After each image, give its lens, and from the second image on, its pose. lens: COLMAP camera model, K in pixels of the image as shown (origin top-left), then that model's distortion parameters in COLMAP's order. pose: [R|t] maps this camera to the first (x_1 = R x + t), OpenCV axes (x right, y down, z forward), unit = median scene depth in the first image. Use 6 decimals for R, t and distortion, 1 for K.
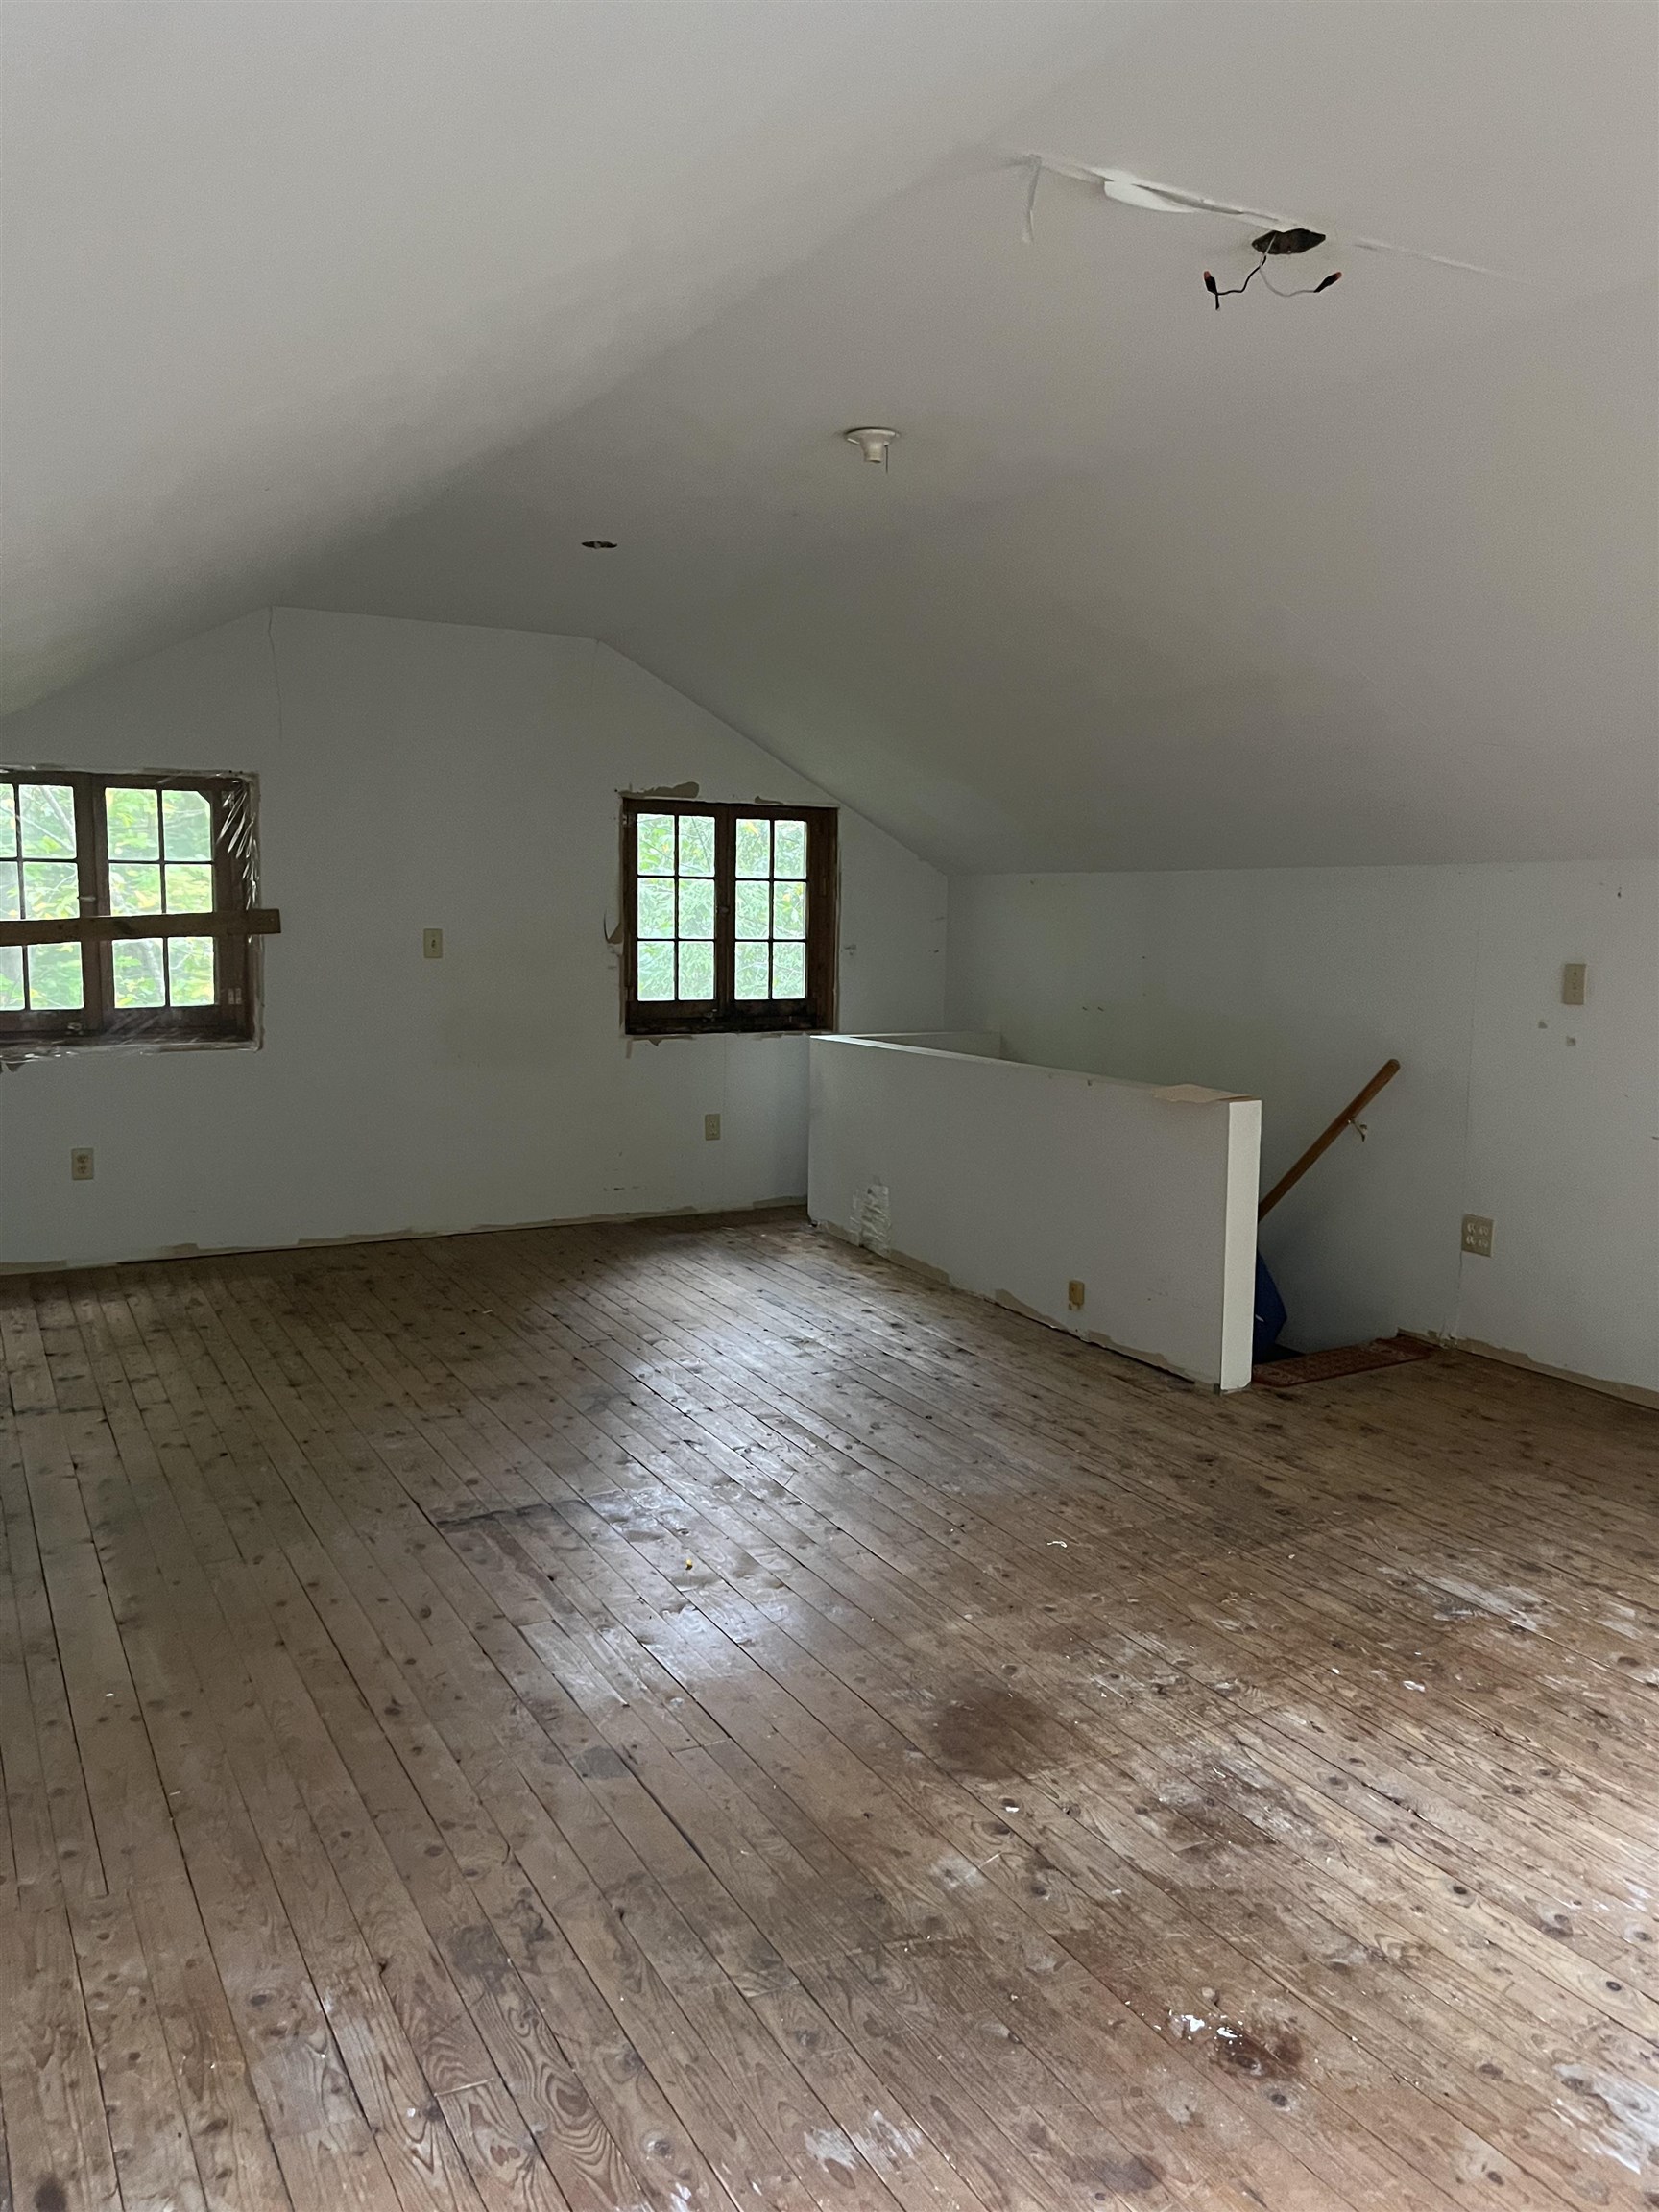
lens RADIAL K [[1687.5, 0, 830.0], [0, 1687.5, 1099.7], [0, 0, 1]] dist [0.052007, -0.048839]
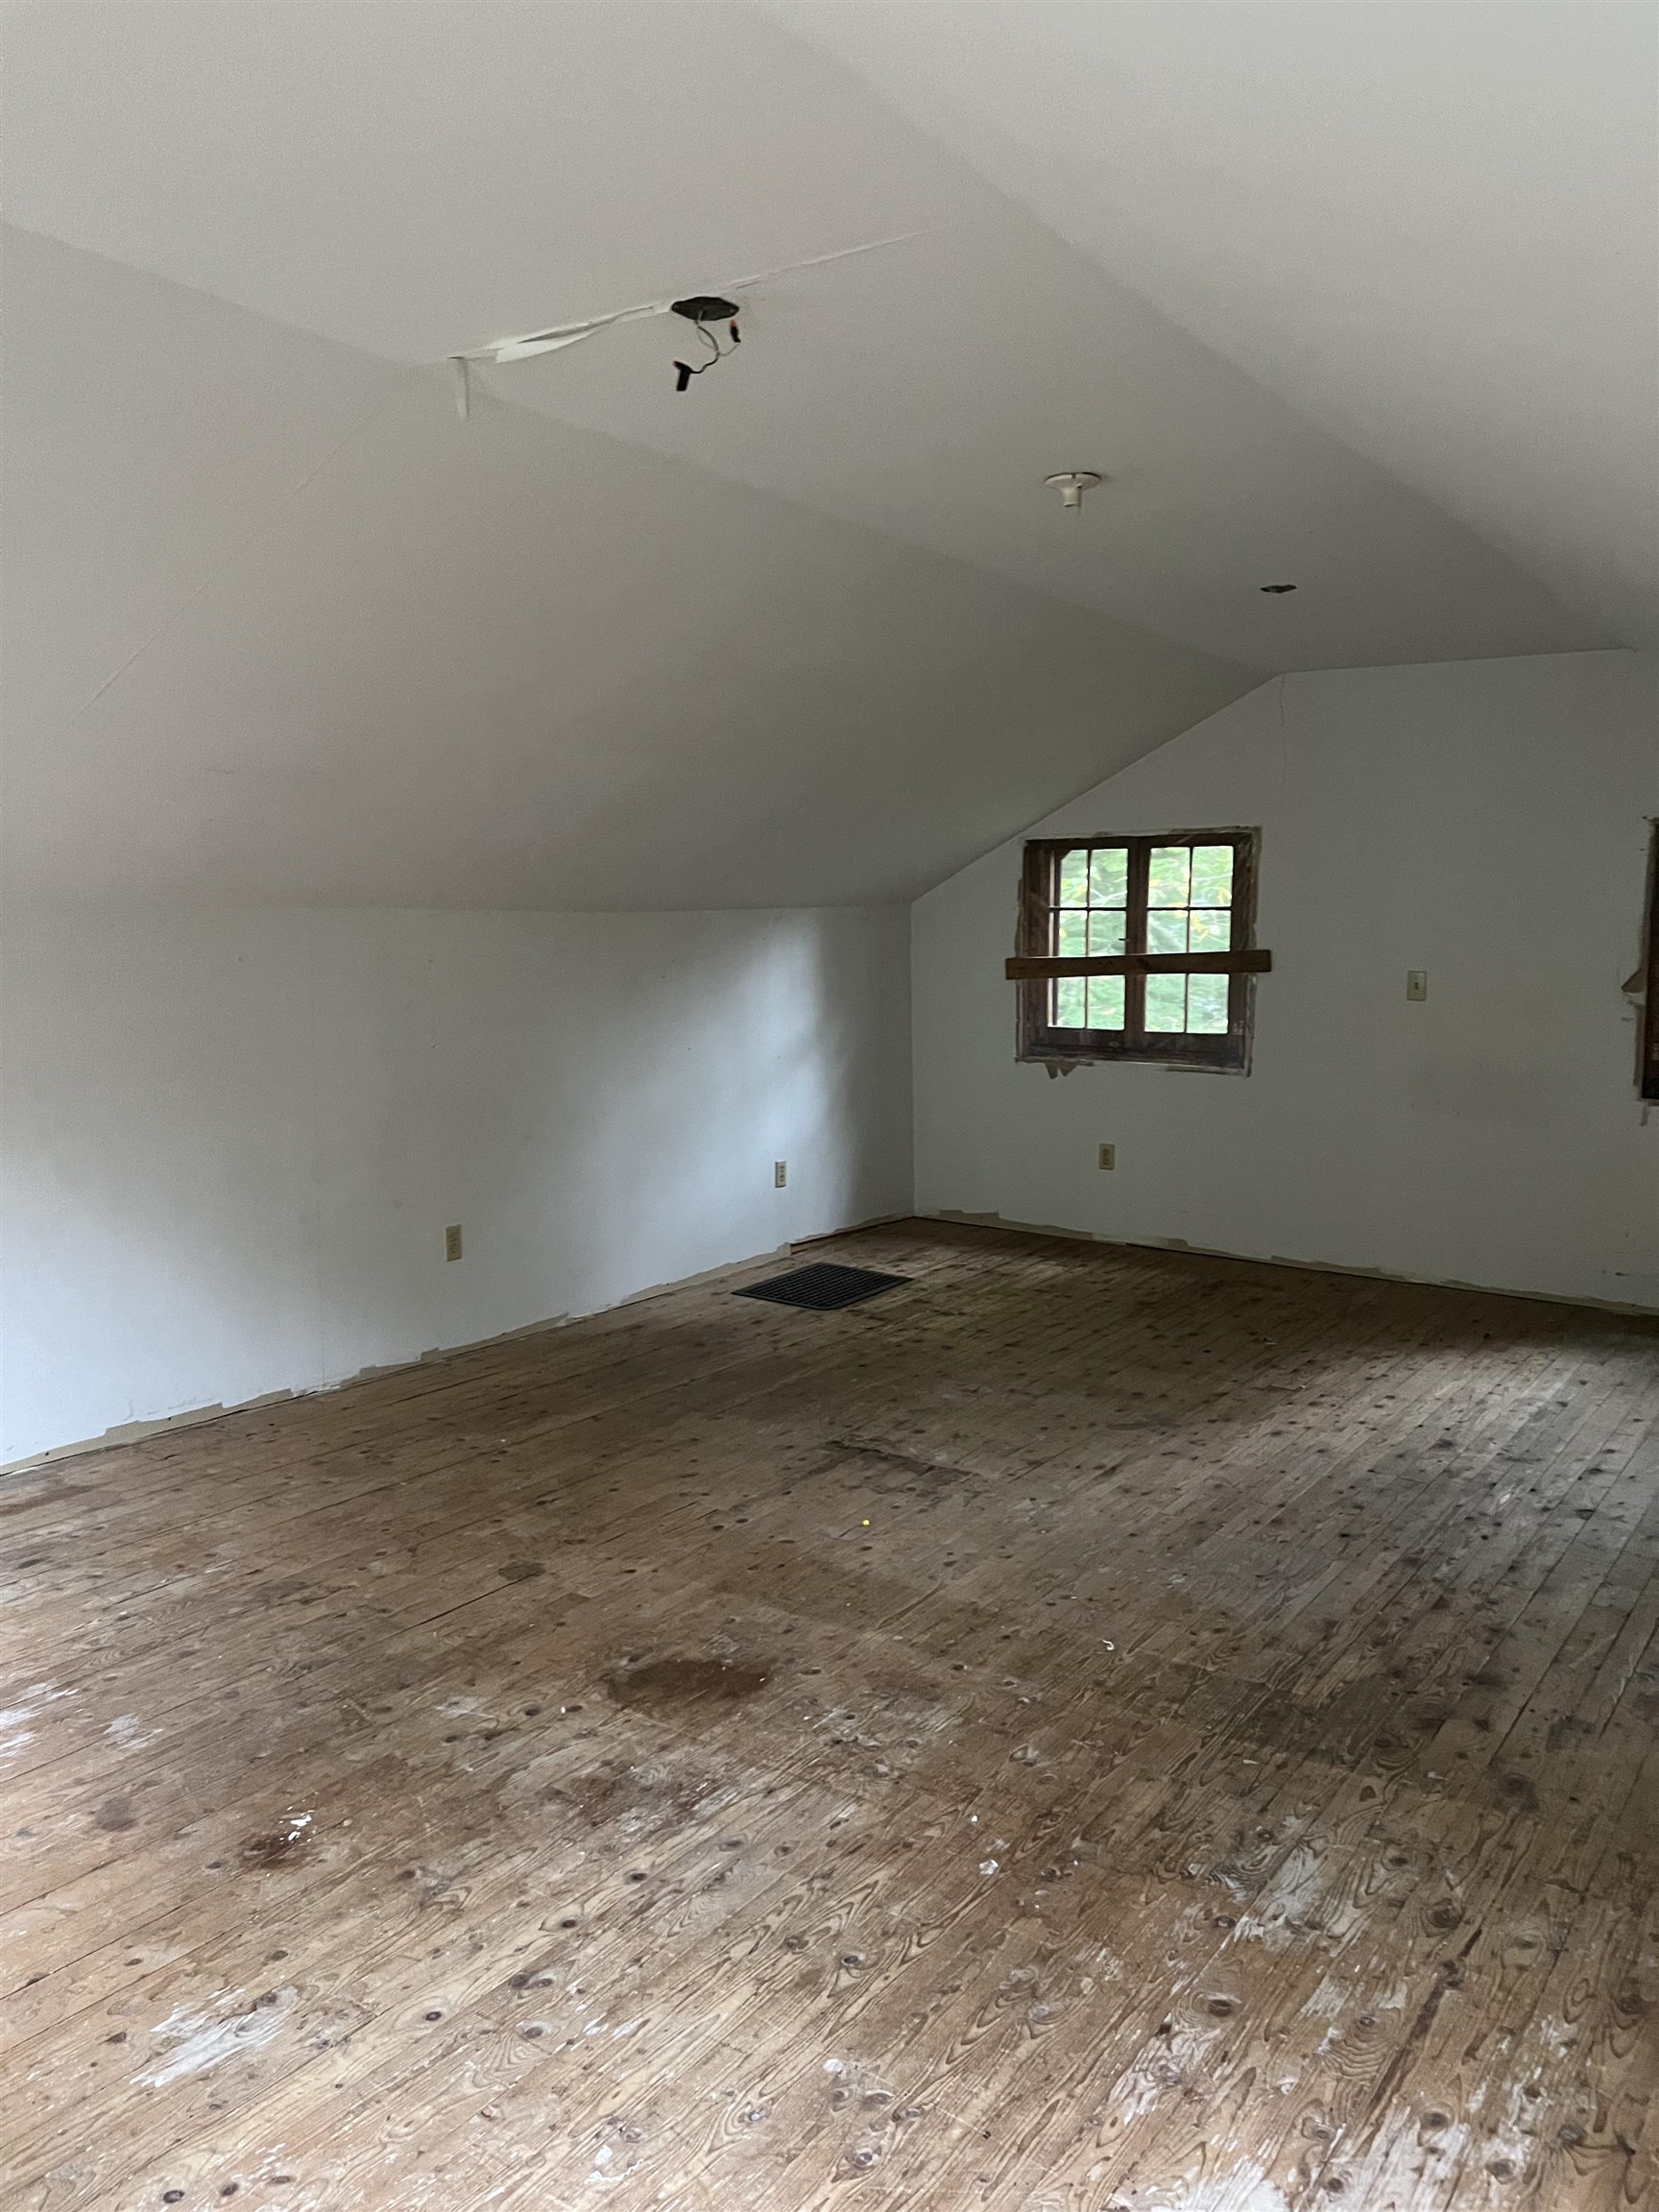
lens RADIAL K [[1687.5, 0, 830.7], [0, 1687.5, 1091.9], [0, 0, 1]] dist [0.052007, -0.048839]
pose [[0.441626, 0.086026, -0.893065, 0.871611], [-0.114034, 0.992702, 0.039233, -0.052512], [0.889923, 0.084514, 0.448213, 0.439301]]
